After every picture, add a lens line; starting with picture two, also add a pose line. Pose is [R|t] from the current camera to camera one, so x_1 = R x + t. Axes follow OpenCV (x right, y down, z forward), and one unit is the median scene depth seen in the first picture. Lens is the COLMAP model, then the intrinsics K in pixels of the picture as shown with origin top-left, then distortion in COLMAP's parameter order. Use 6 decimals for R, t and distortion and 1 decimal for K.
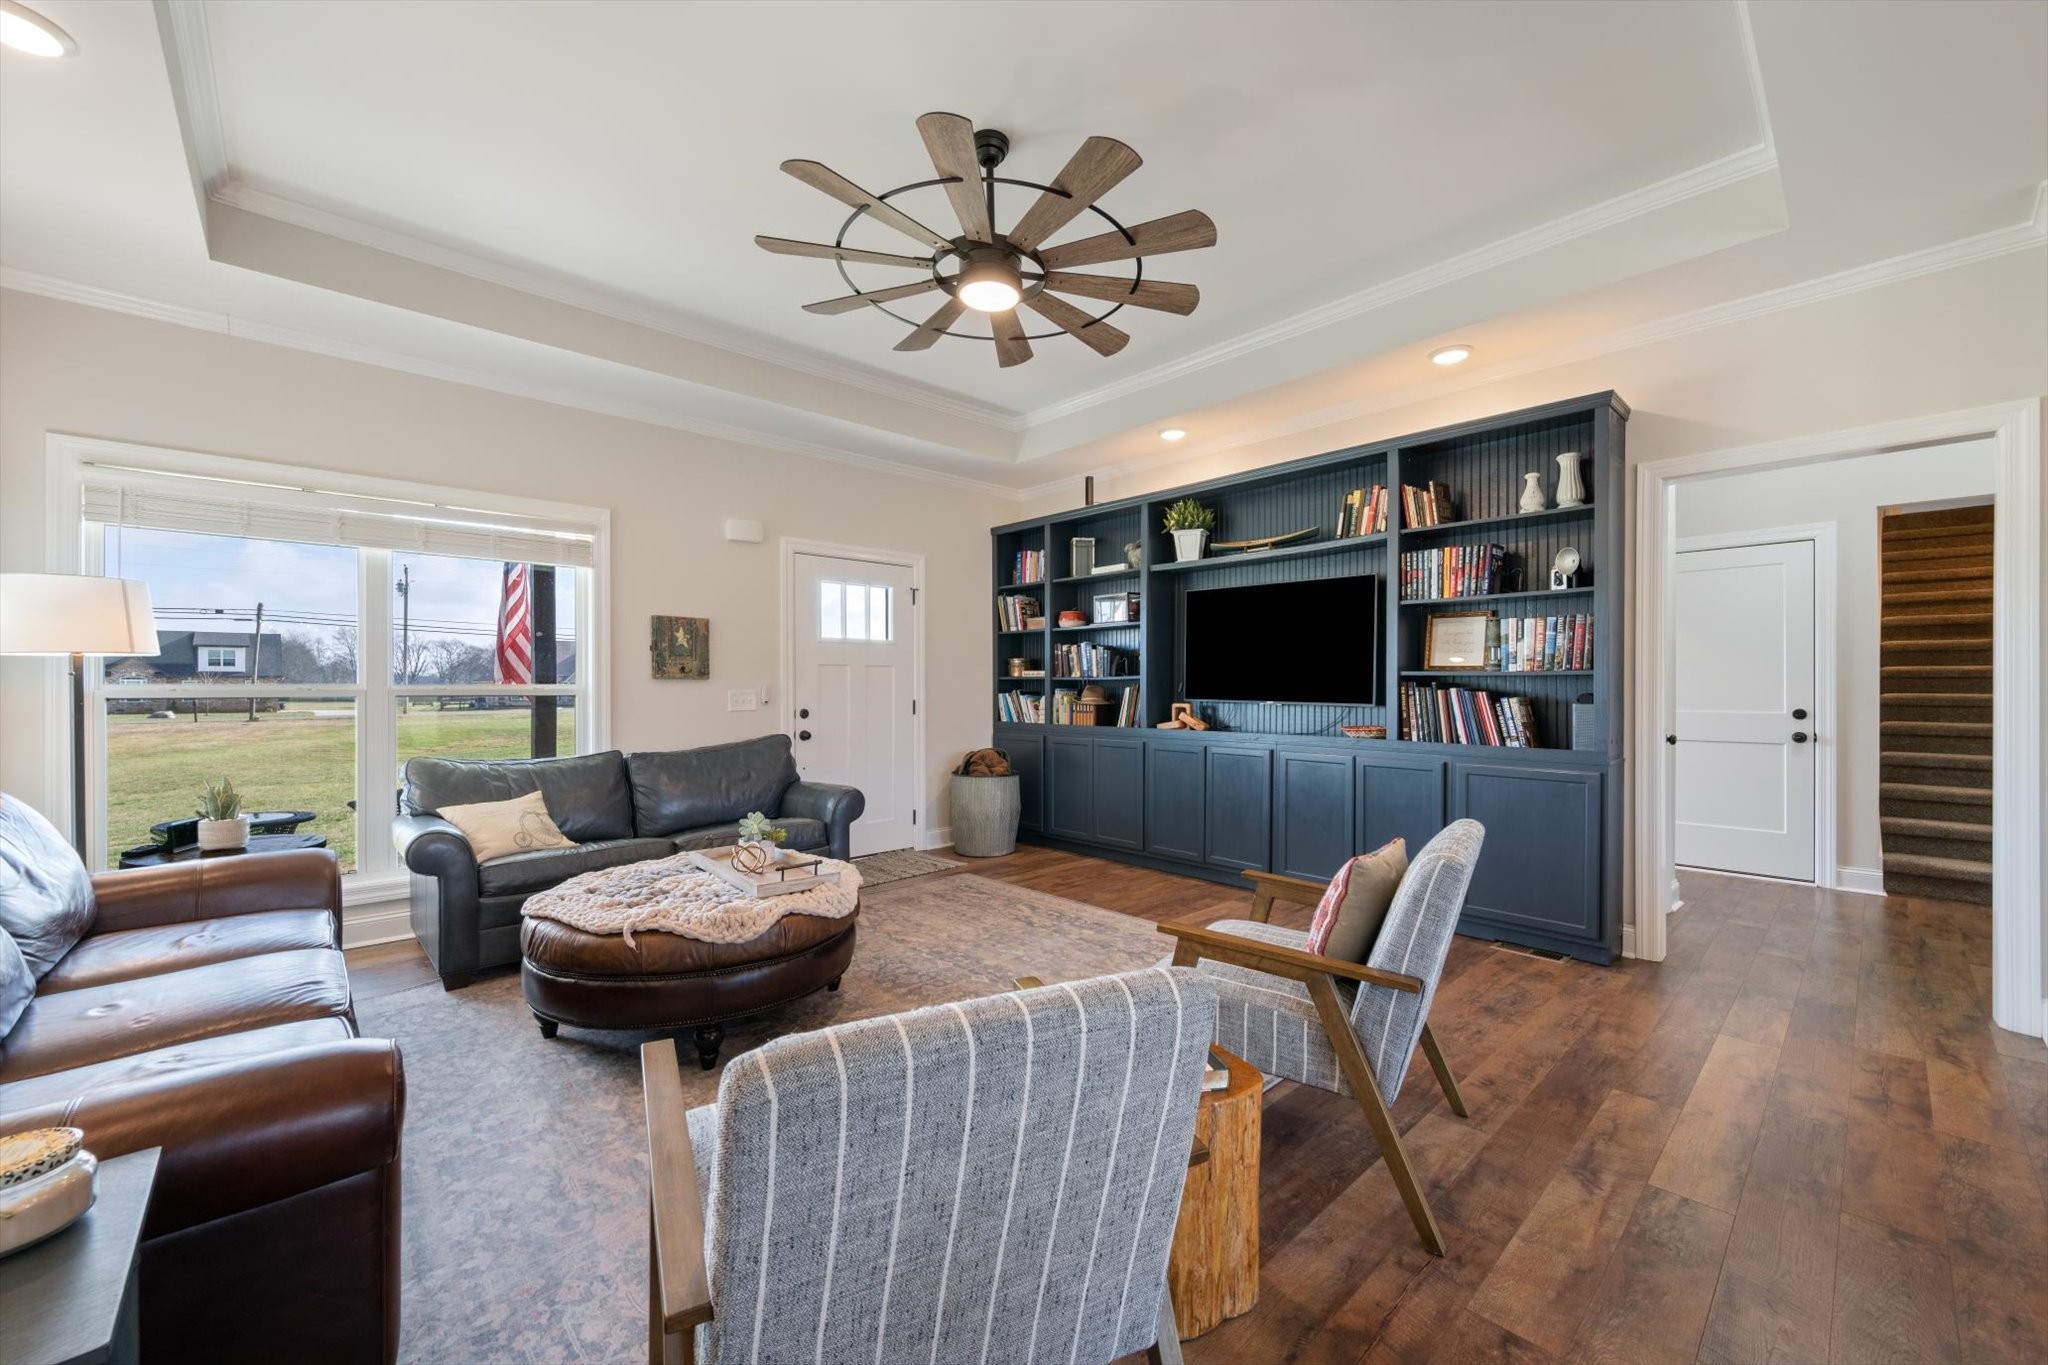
lens RADIAL K [[797.4, 0, 1023.6], [0, 797.4, 691.3], [0, 0, 1]] dist [0.000463, -0.000266]
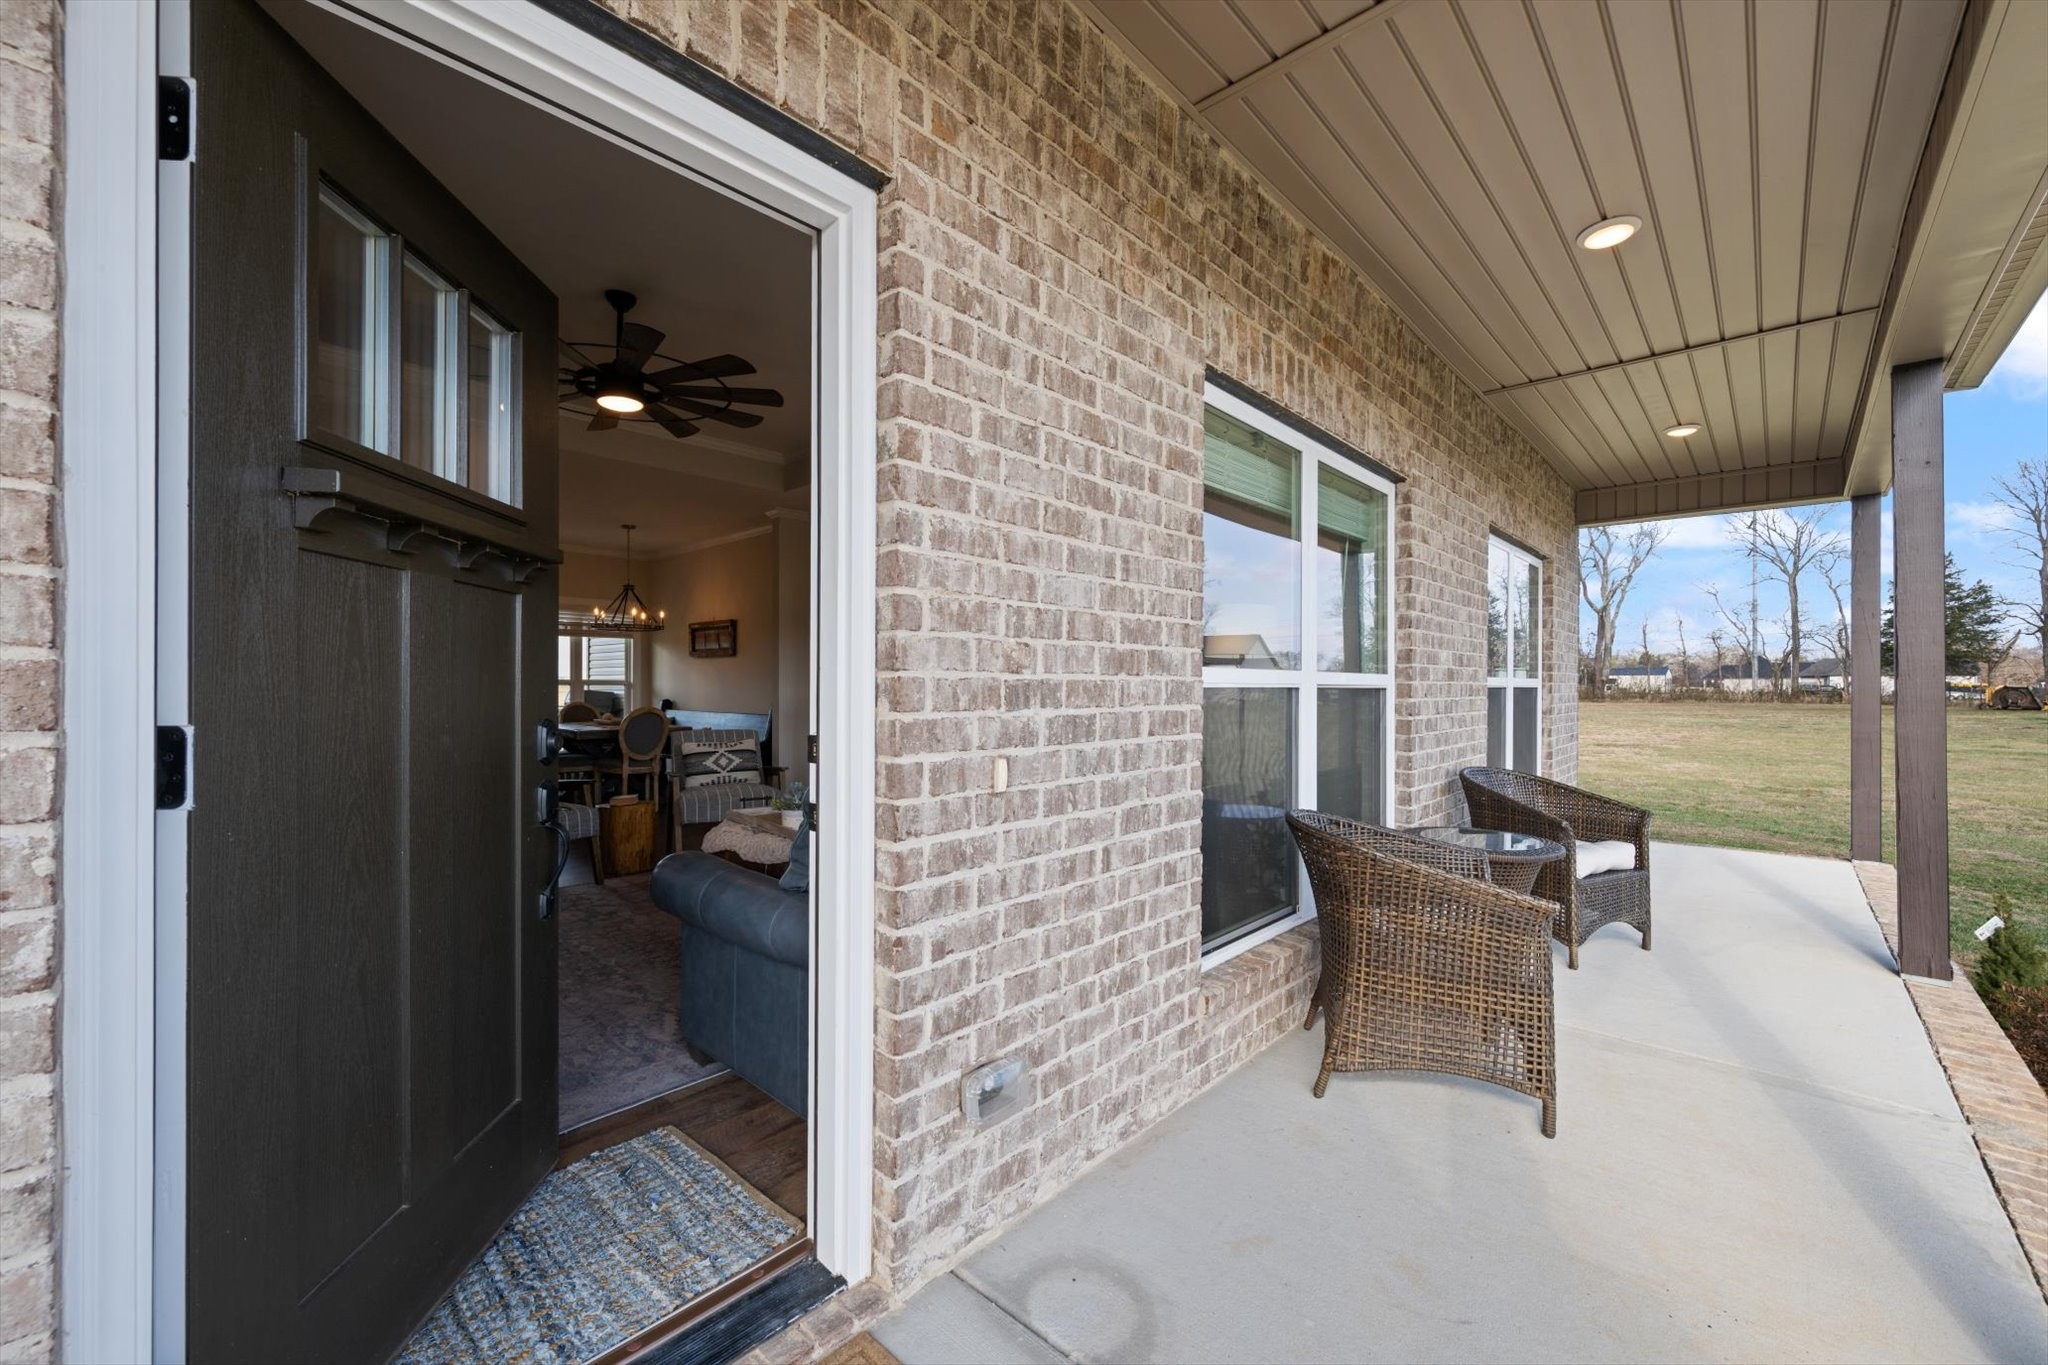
lens RADIAL K [[803.4, 0, 1027.4], [0, 803.4, 686.2], [0, 0, 1]] dist [-0.001242, 0.000109]
pose [[-0.996906, 0.000622, -0.078600, -0.423456], [0.000123, 0.999980, 0.006349, 0.000468], [0.078603, 0.006319, -0.996886, 1.602467]]
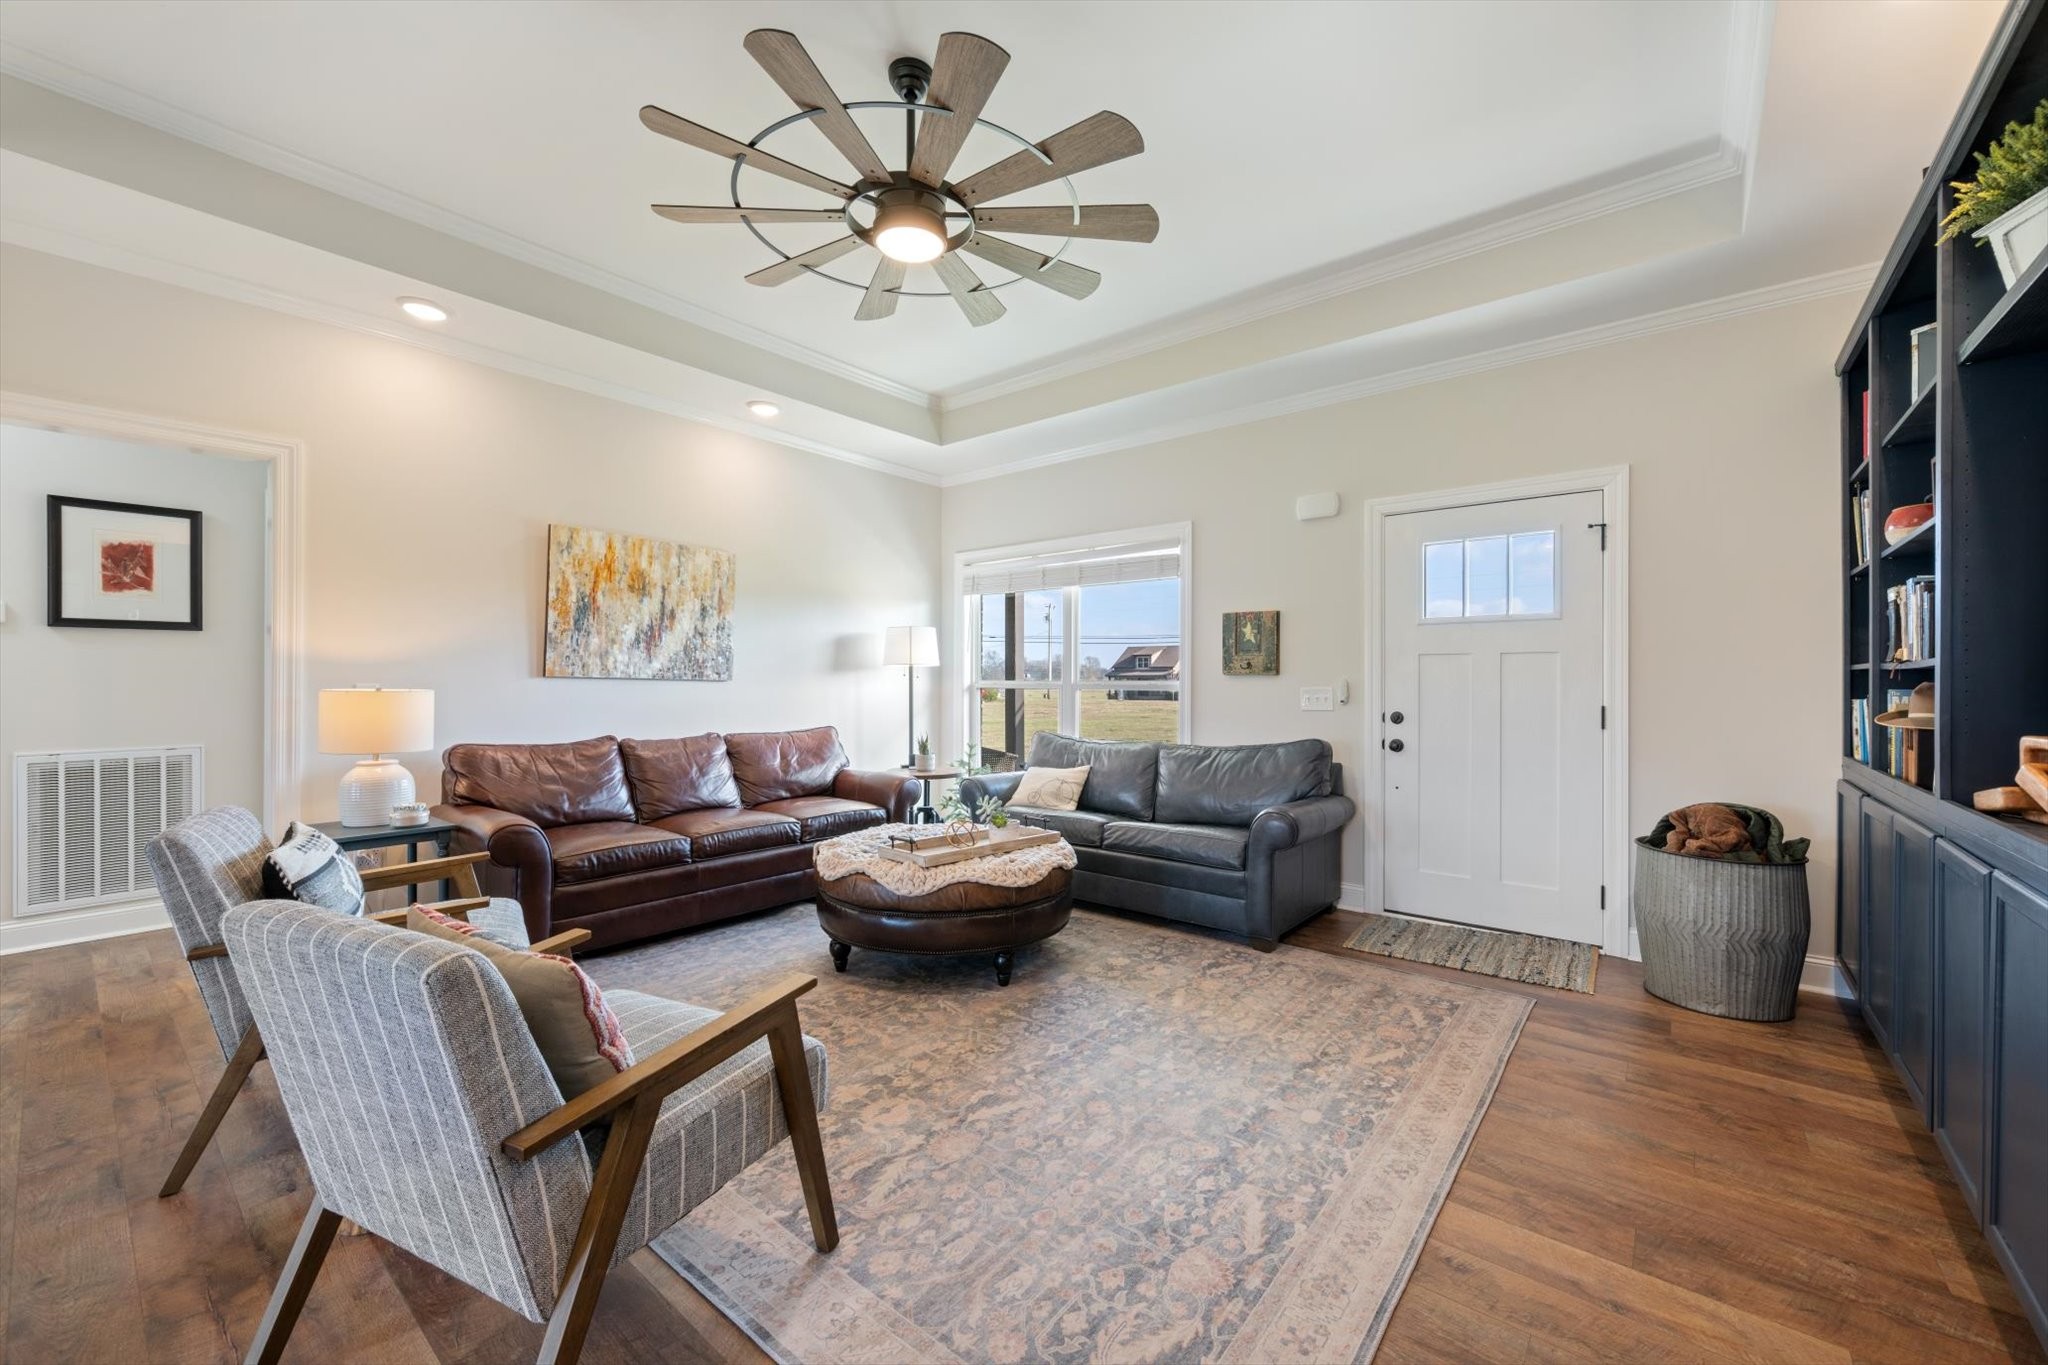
lens RADIAL K [[803.4, 0, 1027.4], [0, 803.4, 686.2], [0, 0, 1]] dist [-0.001242, 0.000109]
pose [[0.136669, 0.004581, -0.990606, 0.555113], [-0.008750, 0.999956, 0.003417, -0.003226], [0.990578, 0.008200, 0.136703, 0.648269]]
